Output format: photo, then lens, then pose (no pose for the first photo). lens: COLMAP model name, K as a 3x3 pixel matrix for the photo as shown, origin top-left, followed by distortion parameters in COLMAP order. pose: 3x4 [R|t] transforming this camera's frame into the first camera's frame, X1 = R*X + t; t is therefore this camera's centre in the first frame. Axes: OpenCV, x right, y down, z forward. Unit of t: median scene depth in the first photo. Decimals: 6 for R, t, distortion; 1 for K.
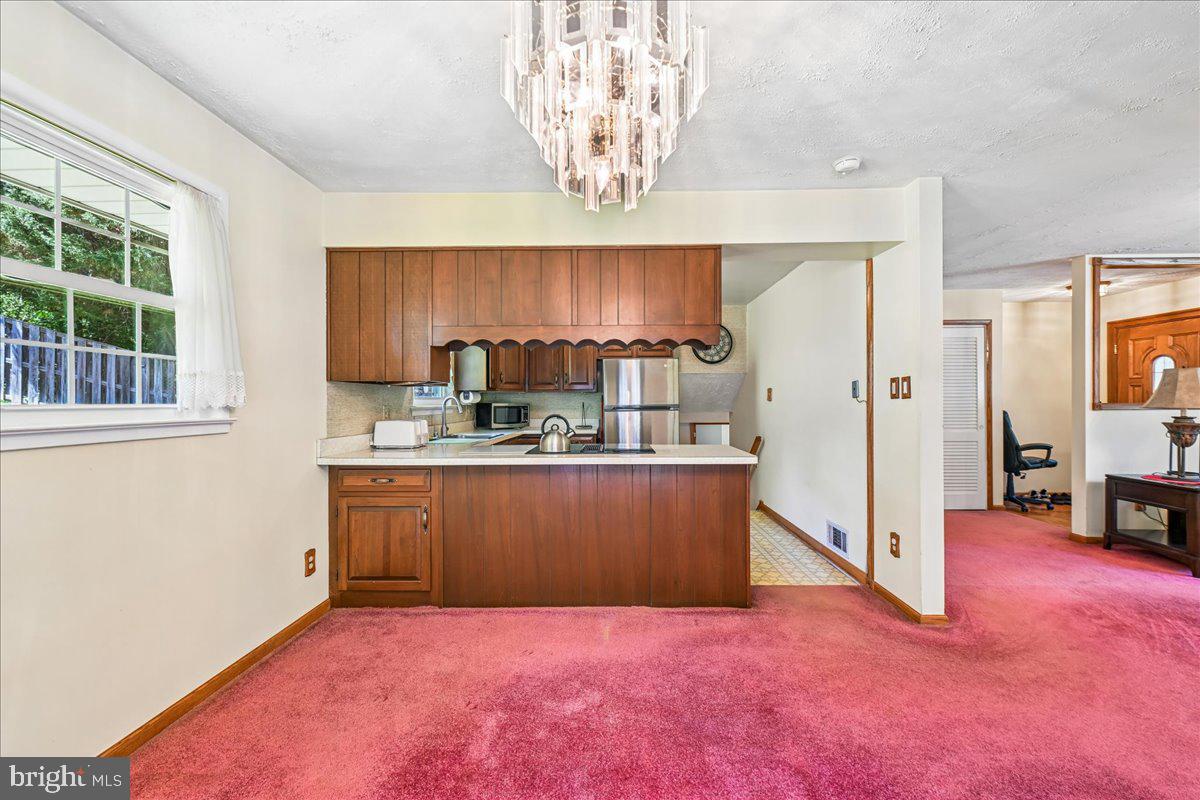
lens RADIAL K [[474.1, 0, 604.1], [0, 474.1, 401.8], [0, 0, 1]] dist [0.000780, -0.000464]
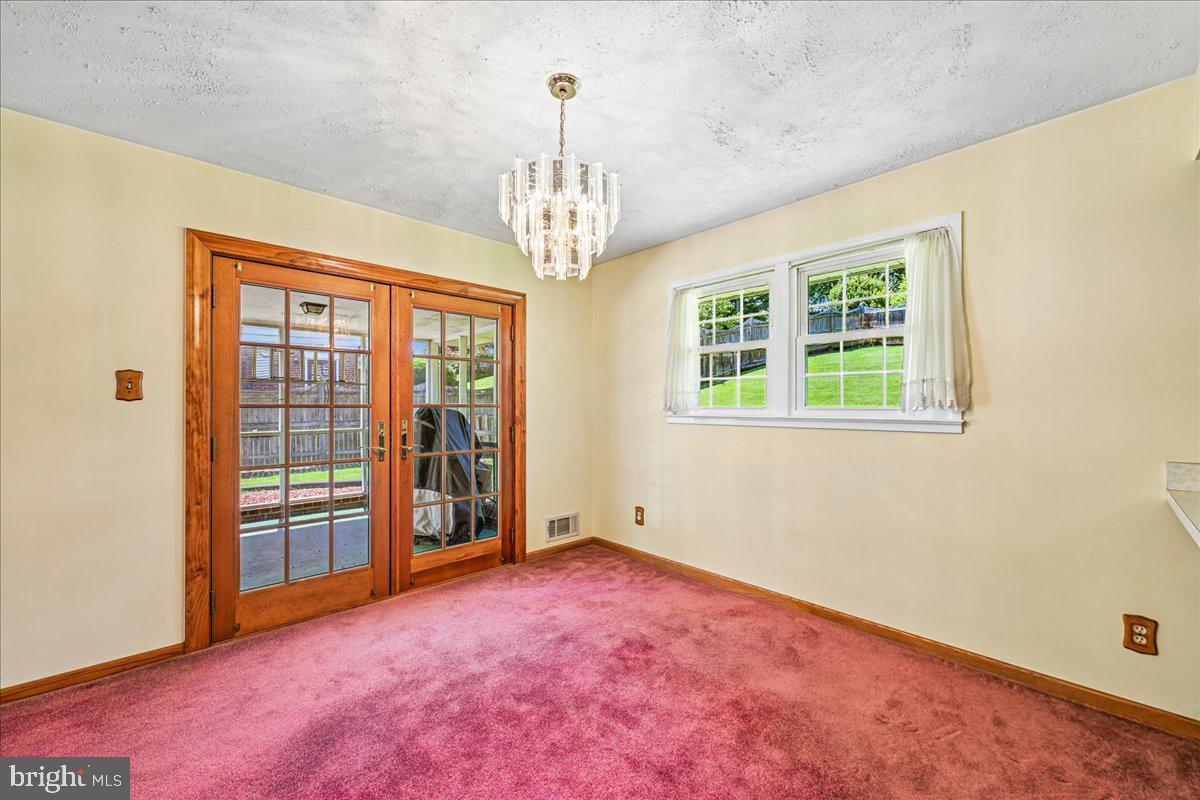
lens RADIAL K [[474.1, 0, 595.9], [0, 474.1, 406.0], [0, 0, 1]] dist [0.000780, -0.000464]
pose [[-0.711192, 0.005323, -0.702978, 0.413482], [0.001668, 0.999981, 0.005884, -0.004144], [0.702996, 0.003013, -0.711187, 0.869148]]
